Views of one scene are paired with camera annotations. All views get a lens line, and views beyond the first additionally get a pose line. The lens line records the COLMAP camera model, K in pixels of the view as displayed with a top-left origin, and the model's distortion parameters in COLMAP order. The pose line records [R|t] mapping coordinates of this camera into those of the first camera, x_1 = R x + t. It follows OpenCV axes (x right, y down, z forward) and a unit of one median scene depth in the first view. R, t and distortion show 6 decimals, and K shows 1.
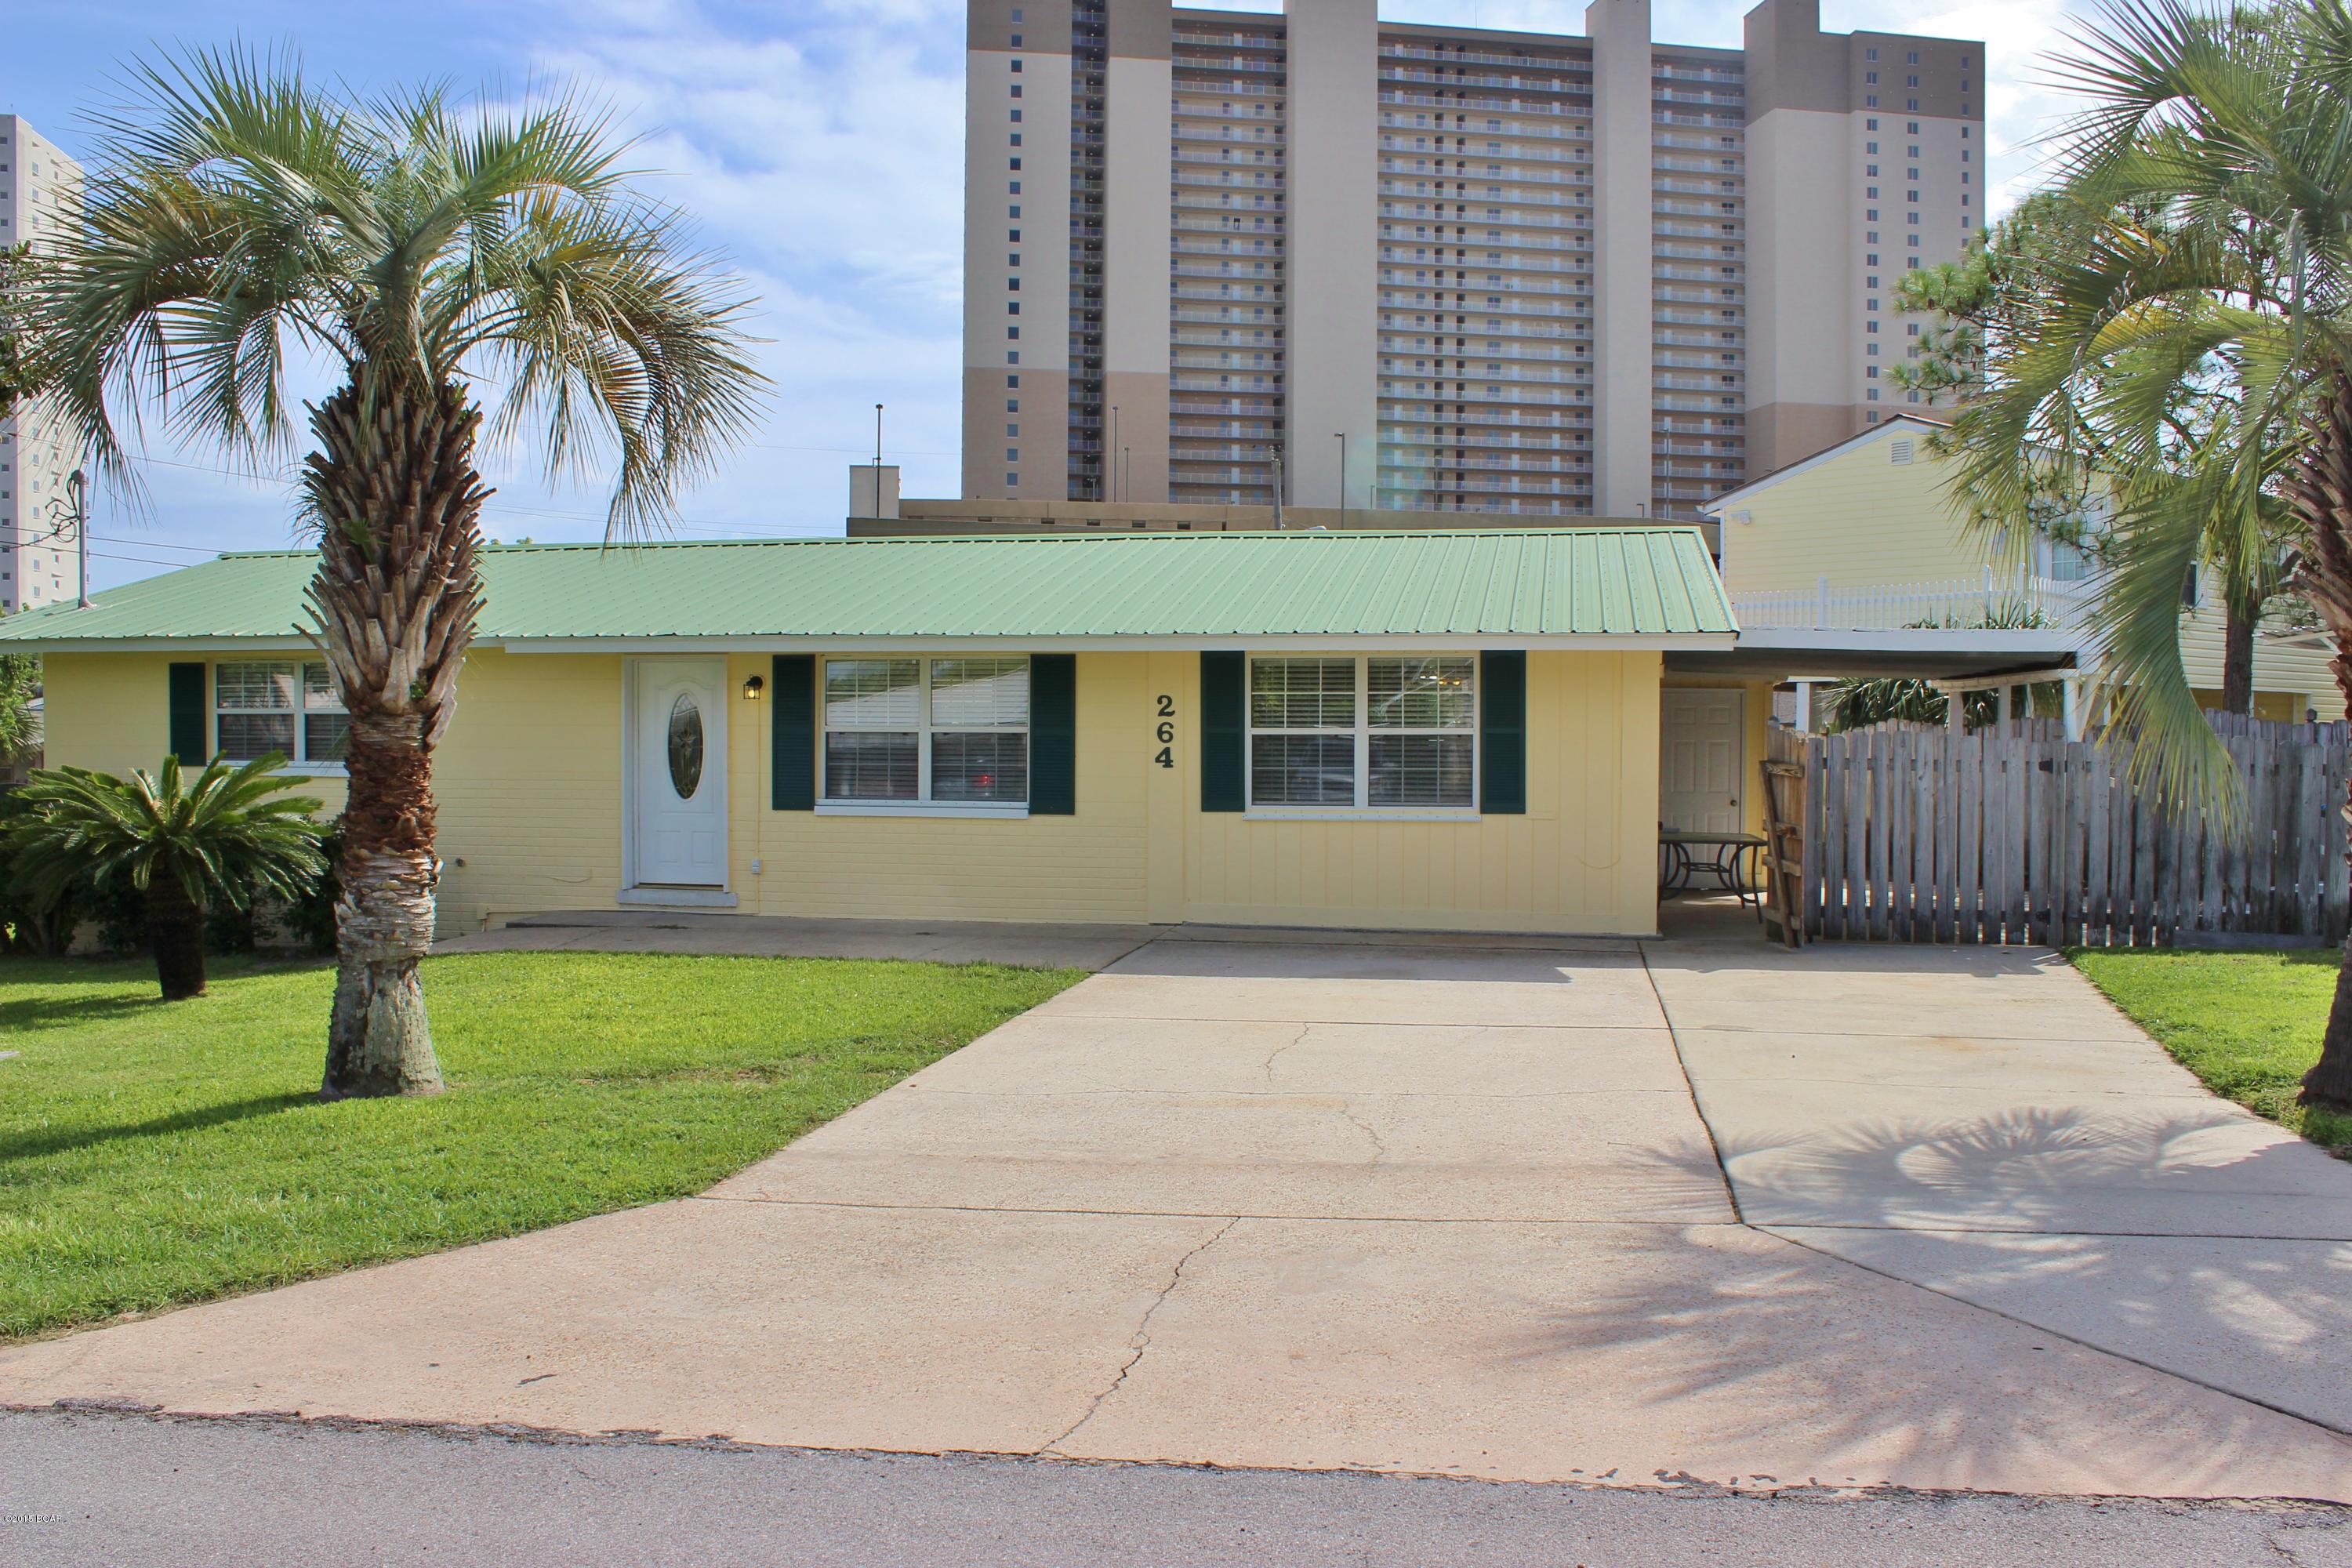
lens RADIAL K [[2016.7, 0, 1158.2], [0, 2016.7, 796.3], [0, 0, 1]] dist [-0.164213, 0.151997]
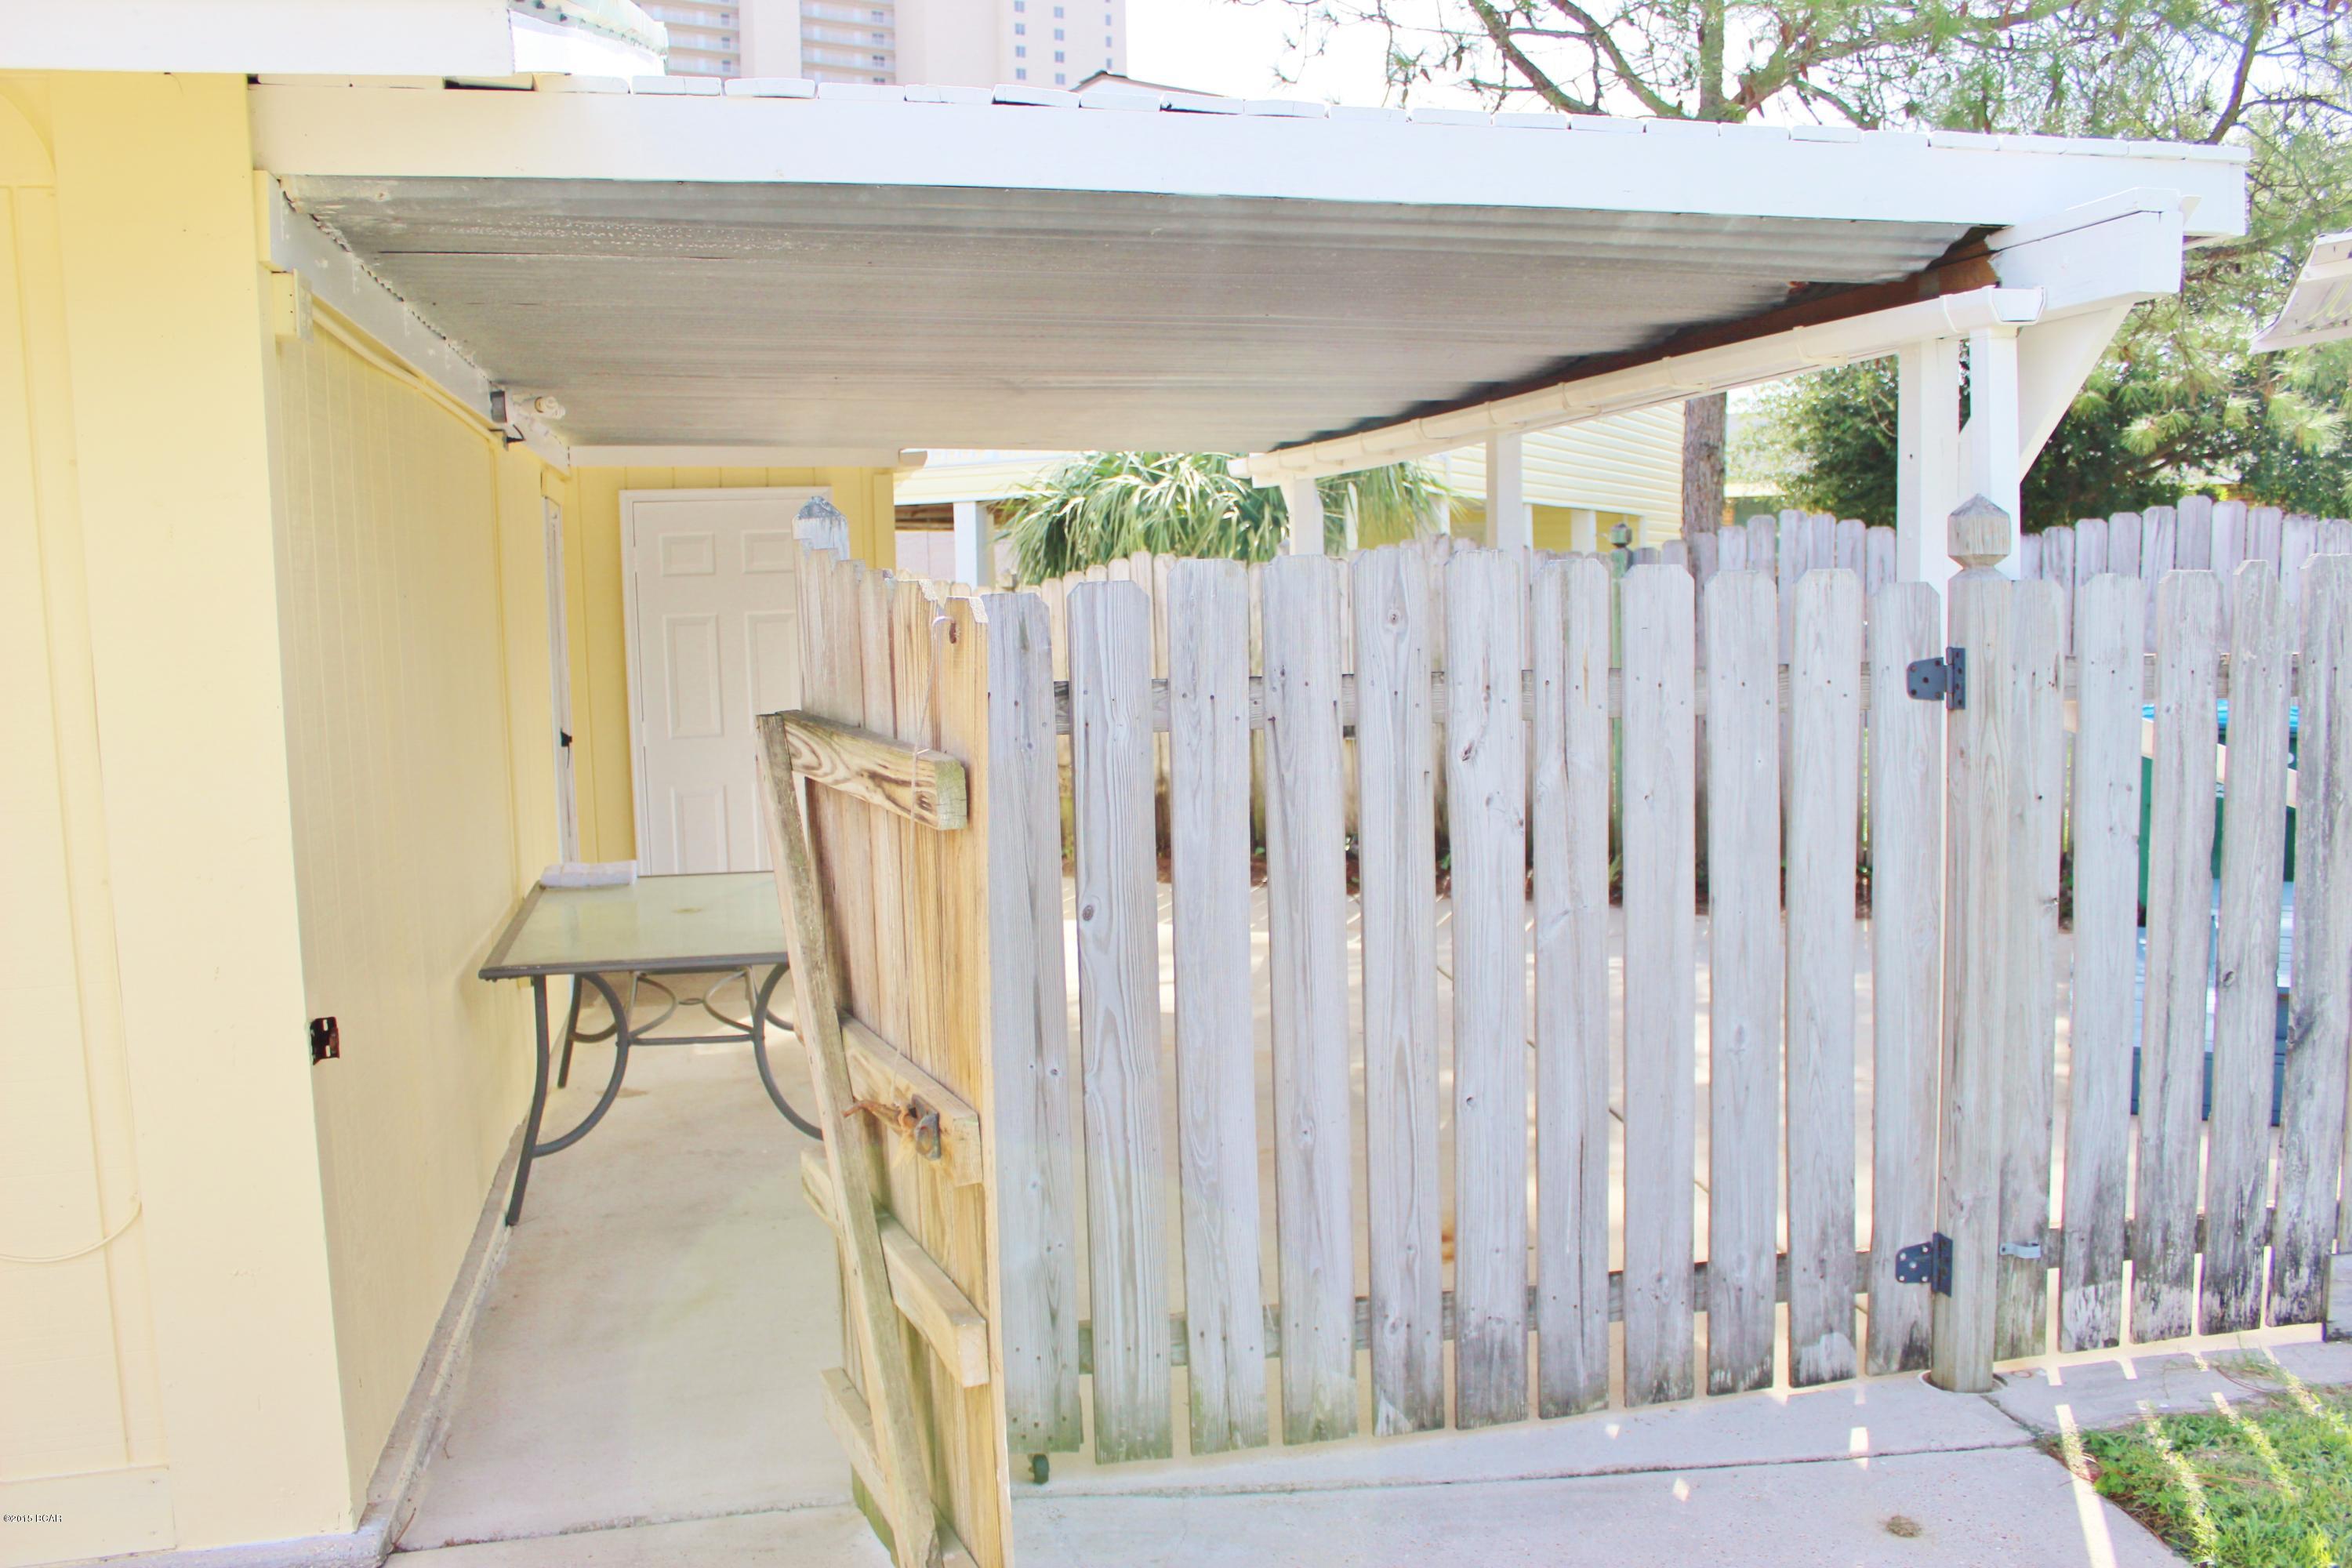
lens RADIAL K [[1945.1, 0, 1162.1], [0, 1945.1, 787.1], [0, 0, 1]] dist [-0.148748, 0.134046]
pose [[0.915715, -0.067810, 0.396066, 0.268110], [0.042146, 0.996430, 0.073155, -0.023861], [-0.399613, -0.050297, 0.915303, 0.822344]]
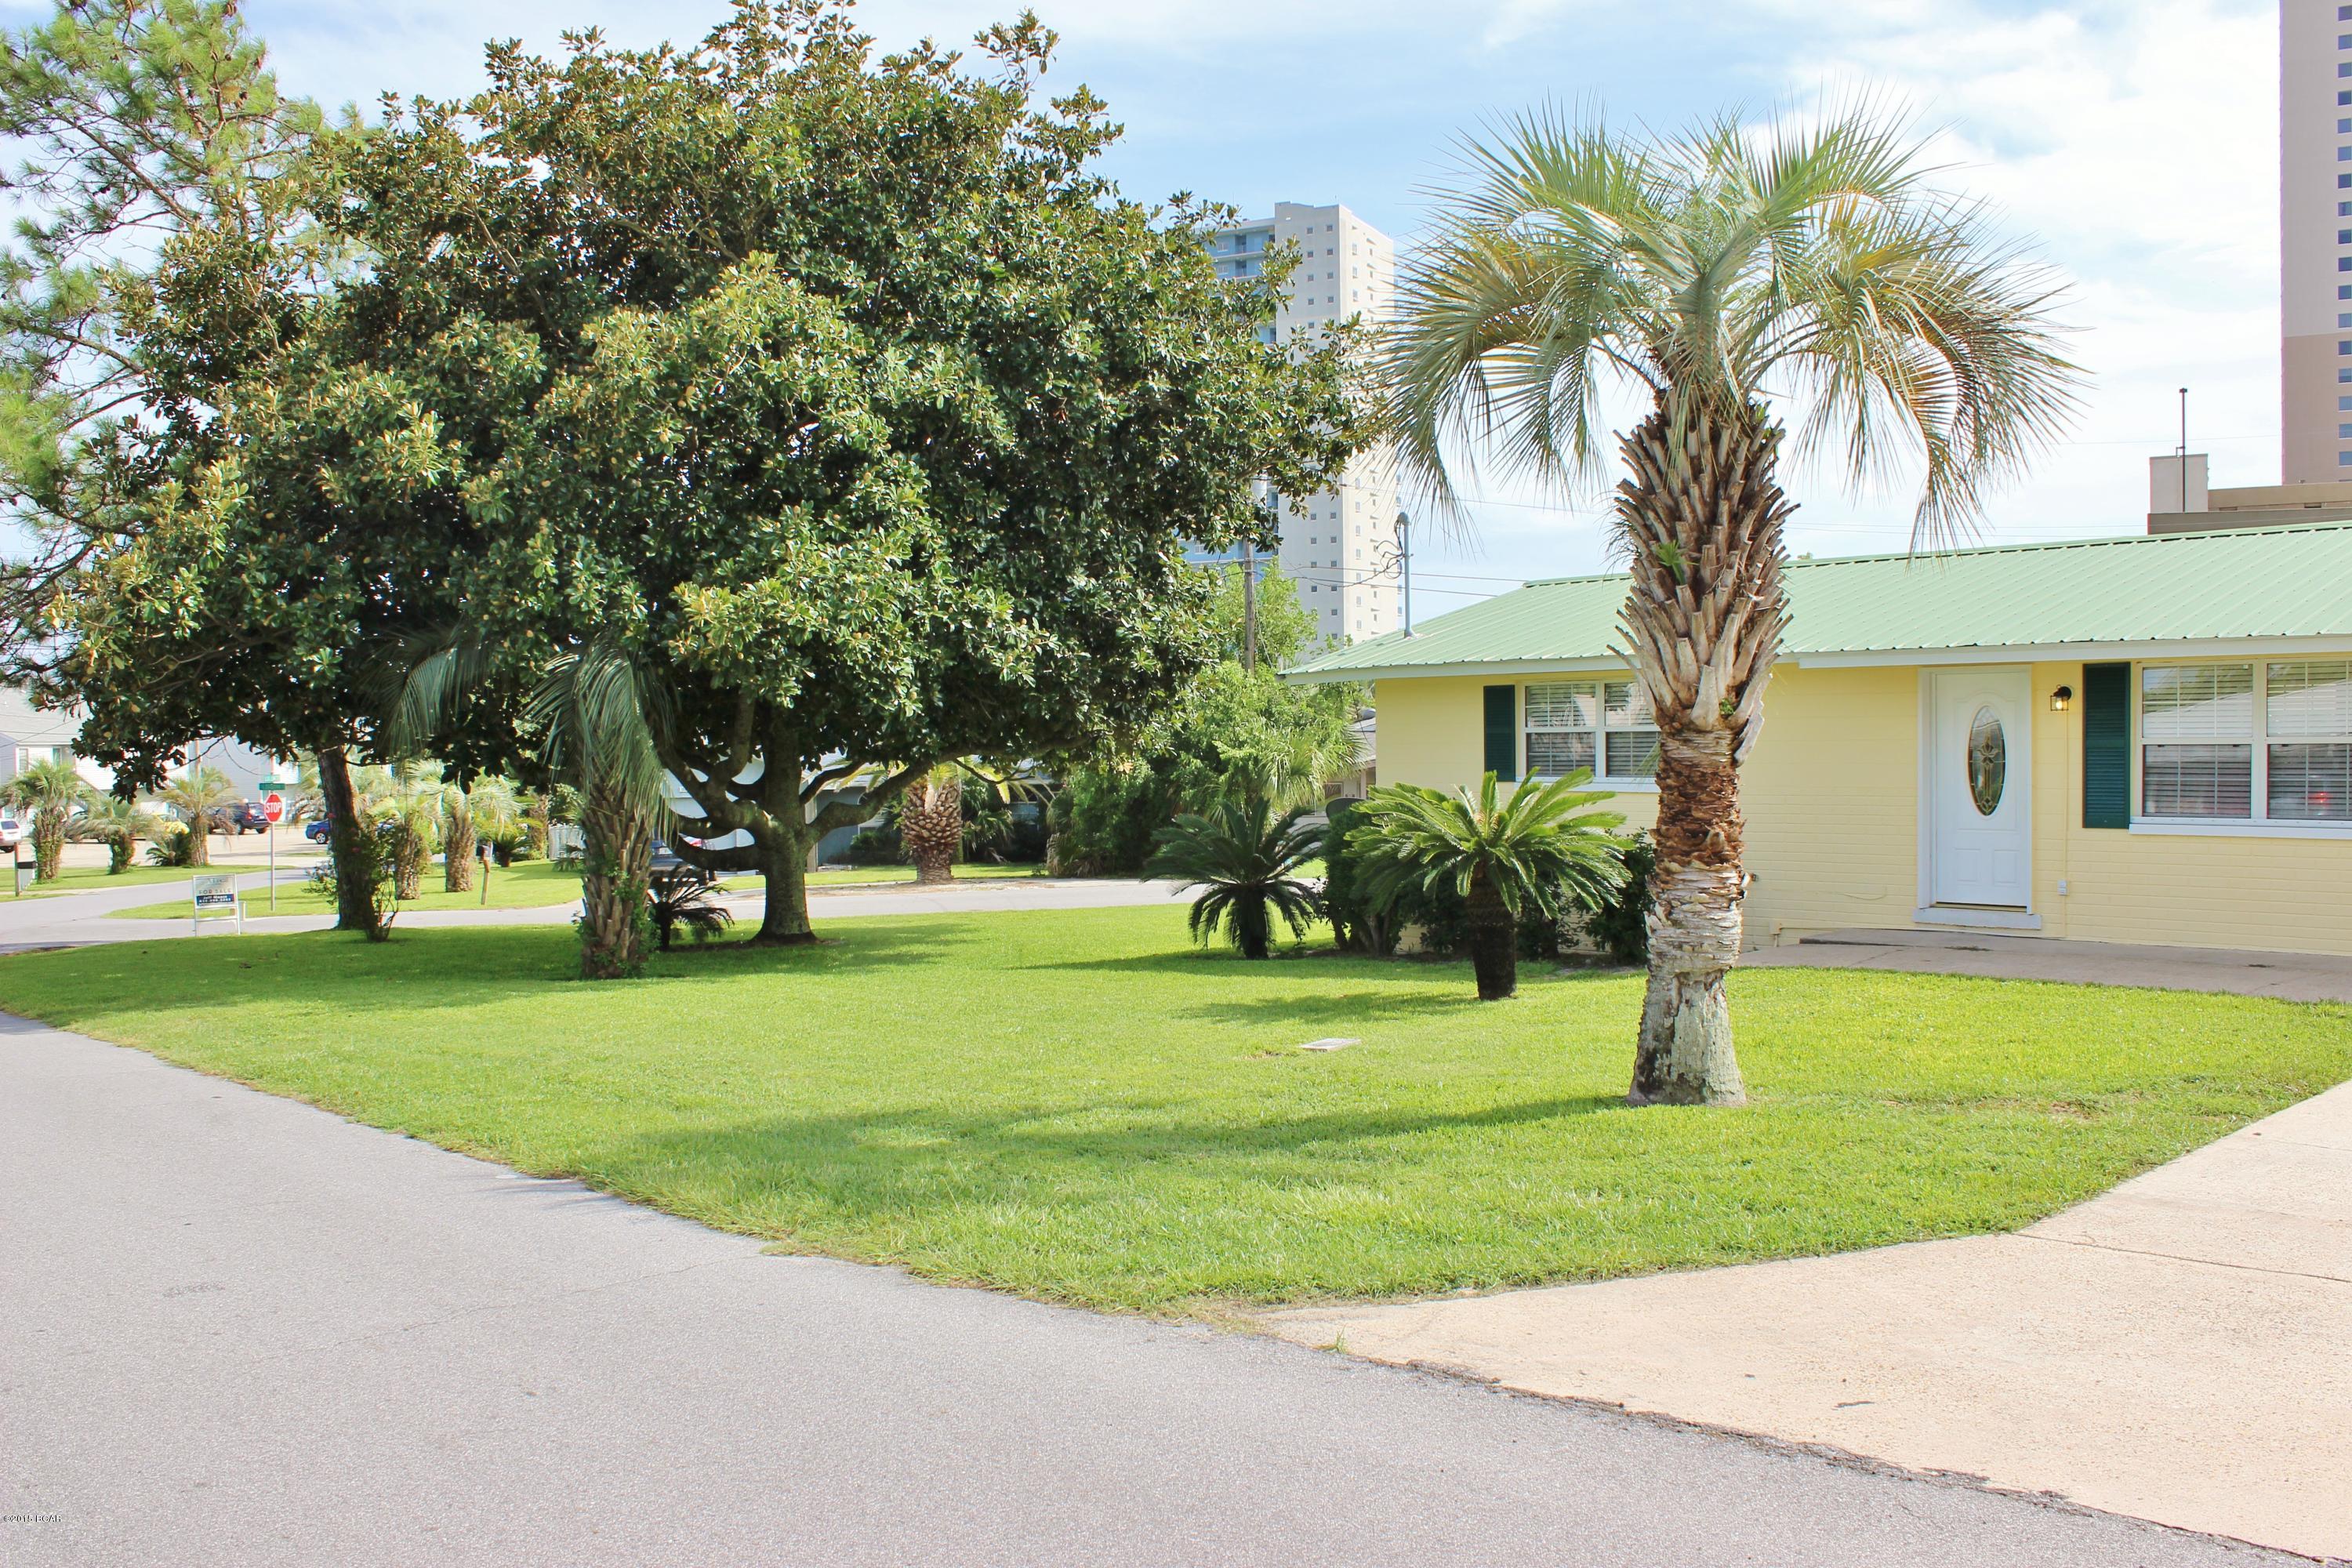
lens RADIAL K [[2016.7, 0, 1158.2], [0, 2016.7, 796.3], [0, 0, 1]] dist [-0.164213, 0.151997]
pose [[0.812369, 0.001630, -0.583142, -0.009871], [-0.006257, 0.999963, -0.005922, 0.000080], [0.583111, 0.008459, 0.812349, -0.000742]]
